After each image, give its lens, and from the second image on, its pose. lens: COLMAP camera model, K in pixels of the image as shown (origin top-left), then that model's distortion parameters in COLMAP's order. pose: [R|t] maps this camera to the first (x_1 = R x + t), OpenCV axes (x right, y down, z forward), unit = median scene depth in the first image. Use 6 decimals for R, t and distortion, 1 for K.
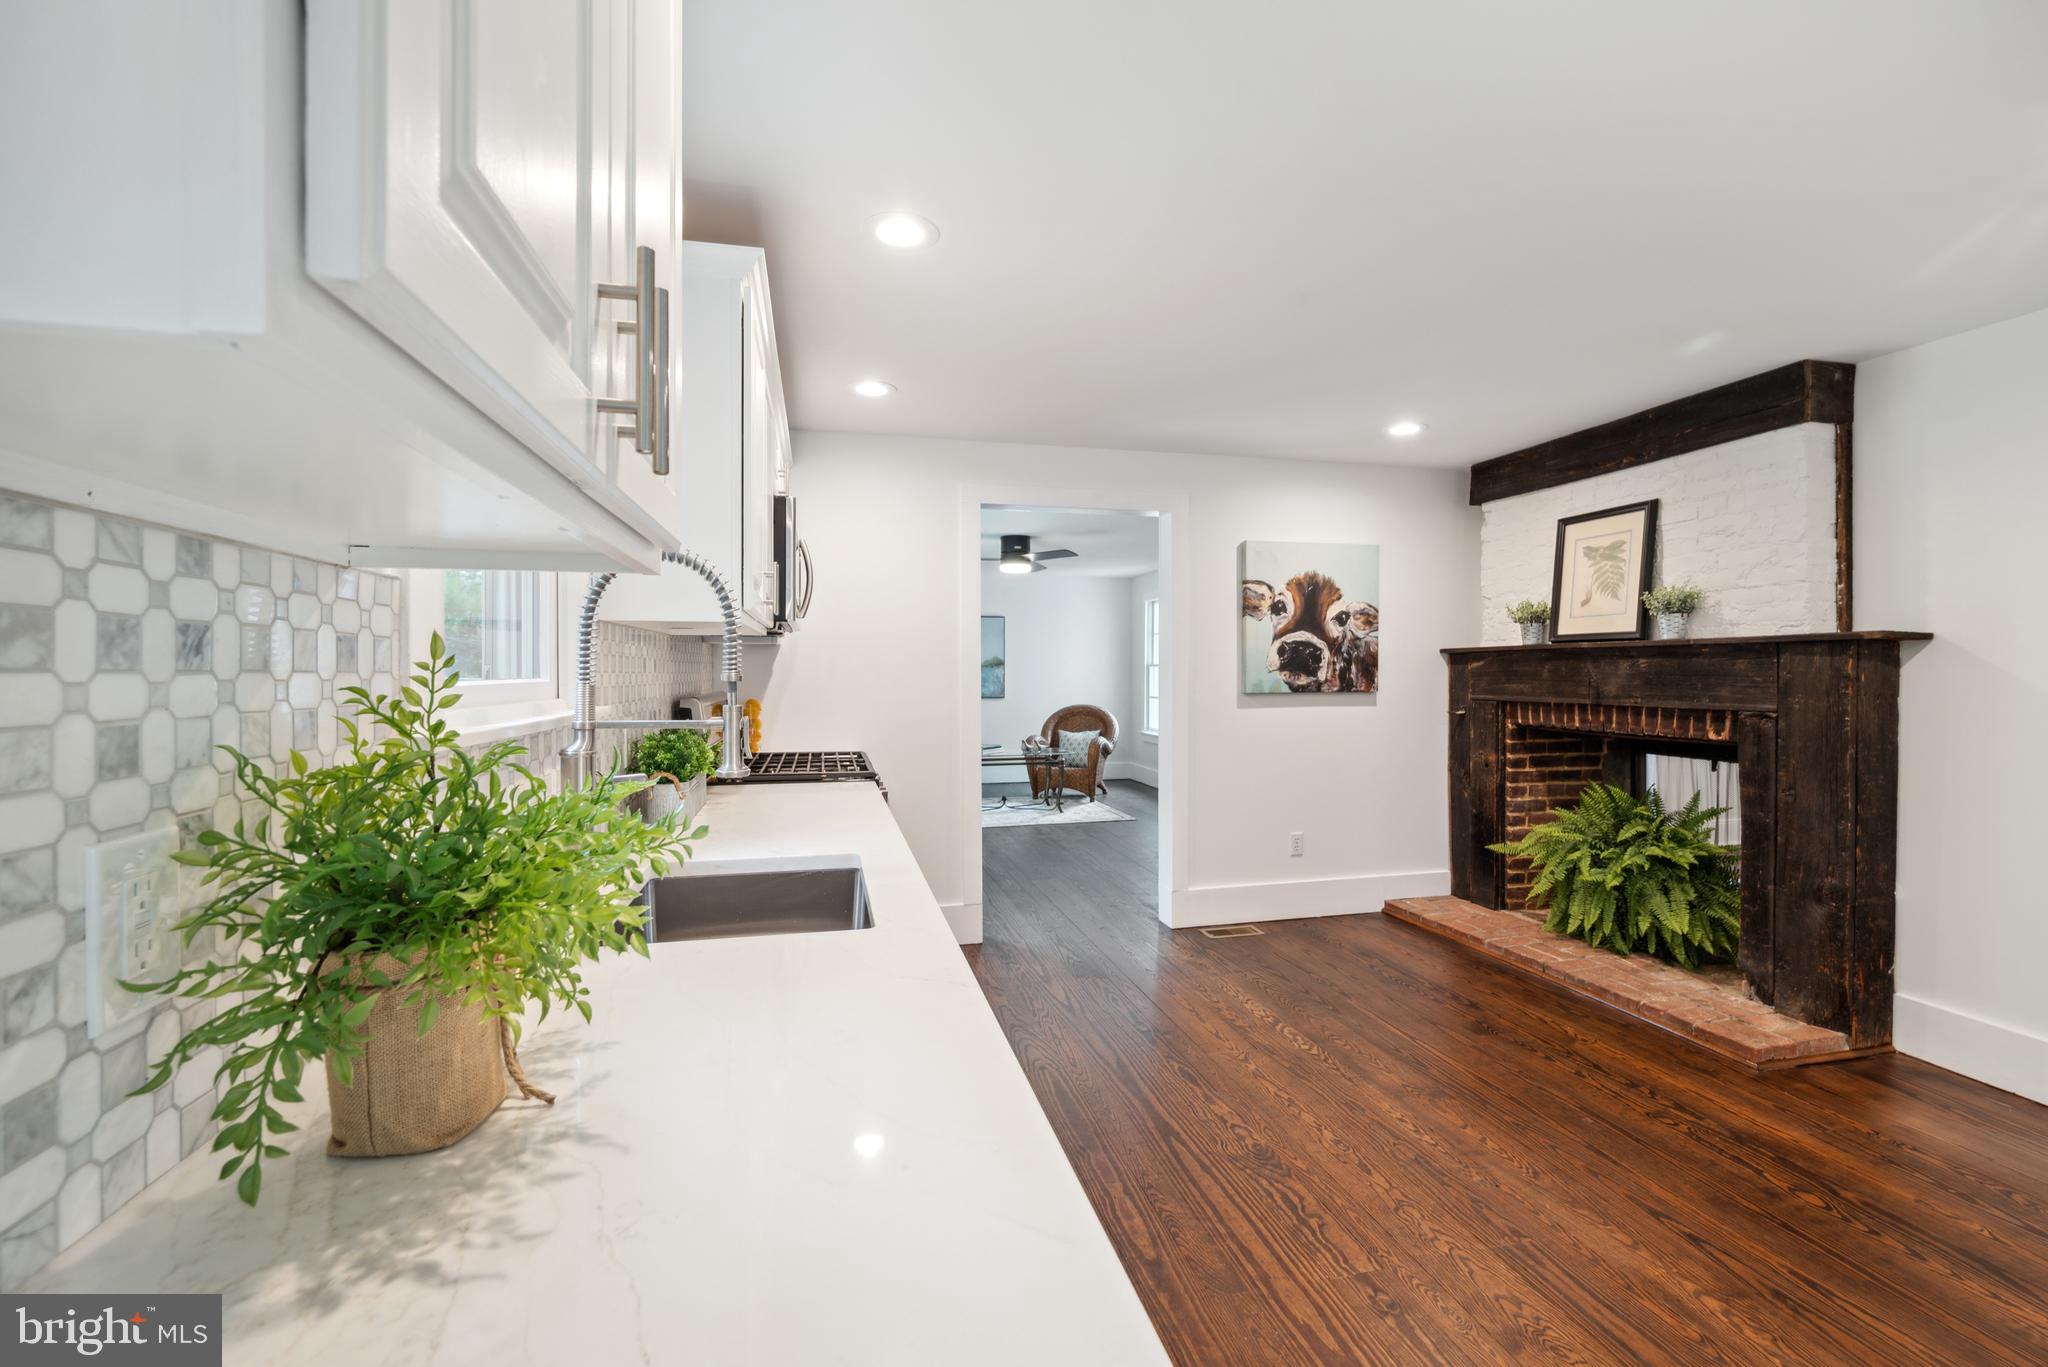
lens RADIAL K [[812.2, 0, 1028.1], [0, 812.2, 682.7], [0, 0, 1]] dist [-0.000756, -0.000144]
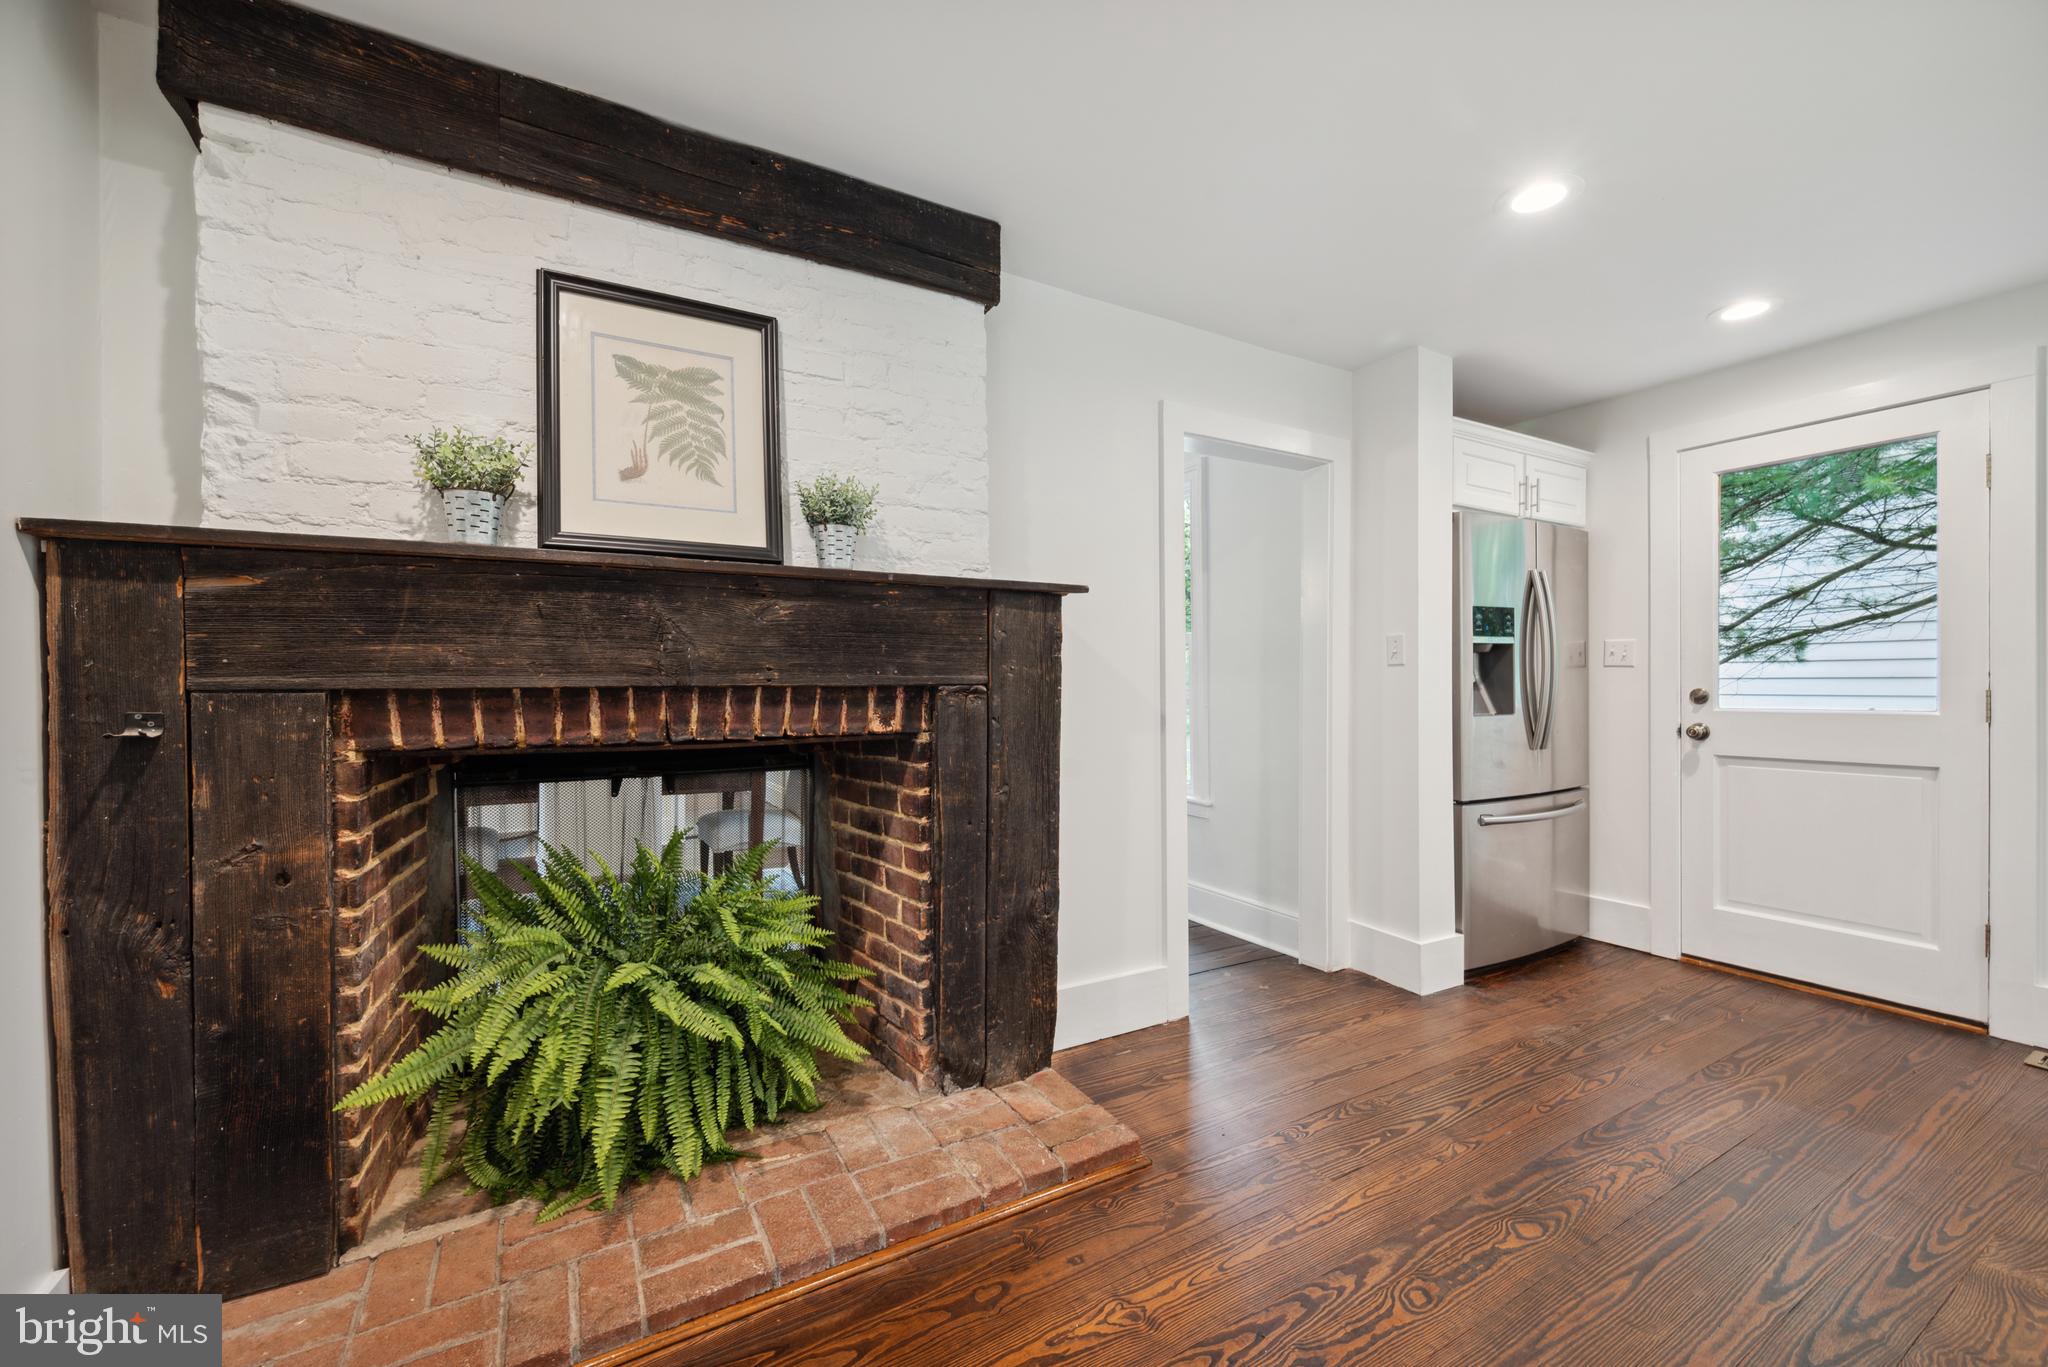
lens RADIAL K [[812.2, 0, 1019.6], [0, 812.2, 689.2], [0, 0, 1]] dist [-0.000756, -0.000144]
pose [[-0.293998, -0.009443, 0.955759, 0.183223], [0.014004, 0.999801, 0.014186, 0.026852], [-0.955704, 0.017555, -0.293807, 1.035415]]
